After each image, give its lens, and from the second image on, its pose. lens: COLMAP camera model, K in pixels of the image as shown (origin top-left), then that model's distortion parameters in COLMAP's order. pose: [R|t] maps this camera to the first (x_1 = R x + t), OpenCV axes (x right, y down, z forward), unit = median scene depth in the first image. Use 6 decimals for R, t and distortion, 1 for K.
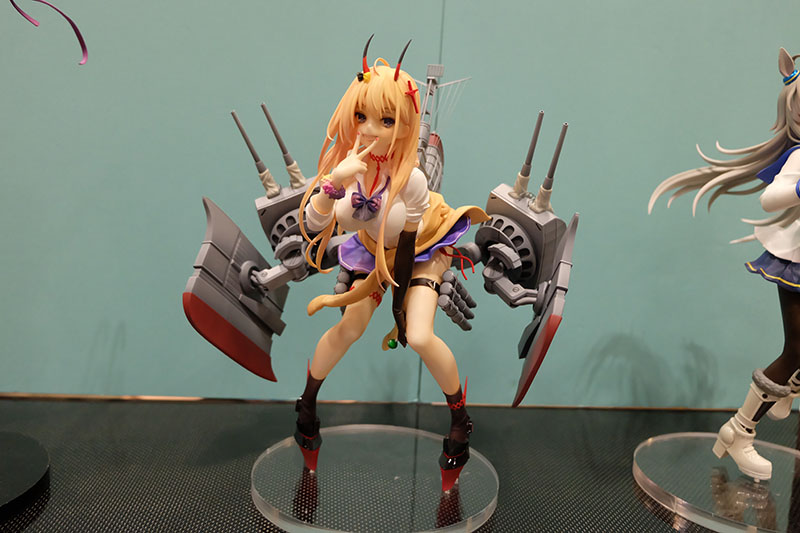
lens RADIAL K [[711.5, 0, 400.0], [0, 711.5, 266.5], [0, 0, 1]] dist [-0.008500, -0.000678]
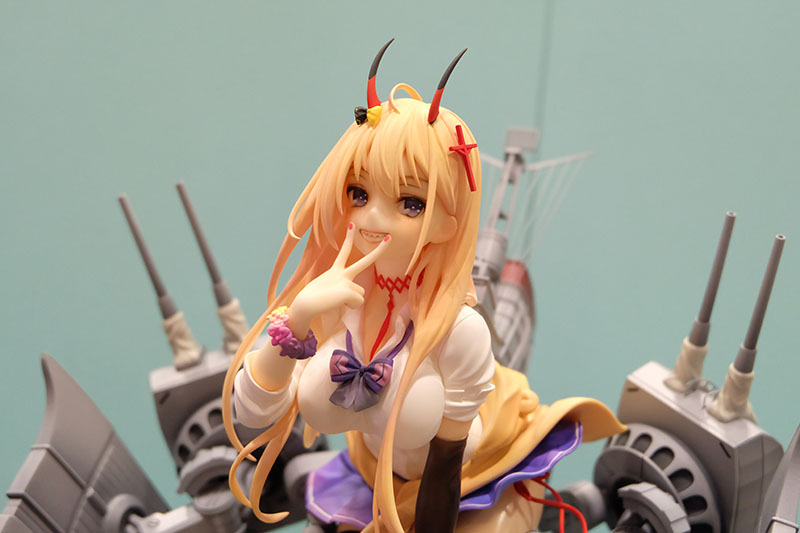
lens RADIAL K [[1258.4, 0, 400.0], [0, 1258.4, 266.5], [0, 0, 1]] dist [-0.041286, -0.139196]
pose [[0.996951, 0.039599, -0.067237, 0.029257], [-0.054355, 0.970648, -0.234282, 0.033701], [0.055986, 0.237223, 0.969841, 0.147432]]
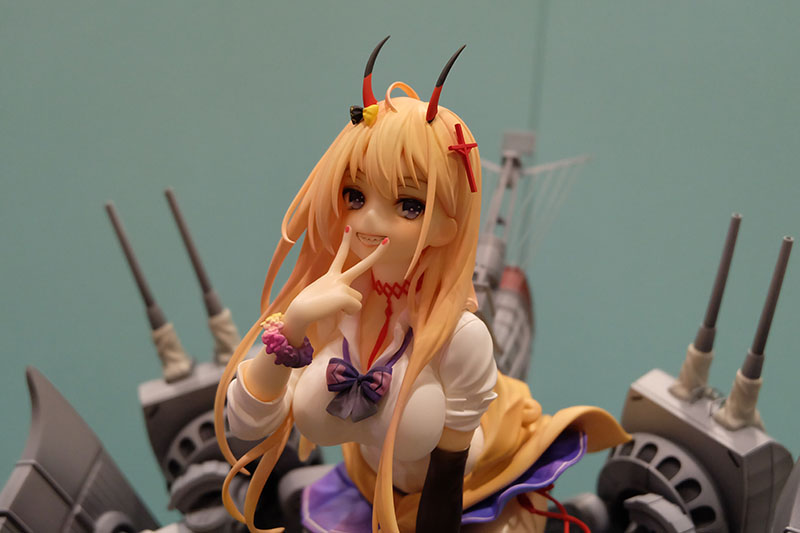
lens RADIAL K [[1258.4, 0, 400.0], [0, 1258.4, 266.5], [0, 0, 1]] dist [-0.041286, -0.139196]
pose [[0.997922, 0.030254, -0.056886, 0.020873], [-0.043516, 0.967581, -0.248785, 0.035462], [0.047515, 0.250743, 0.966887, 0.174526]]
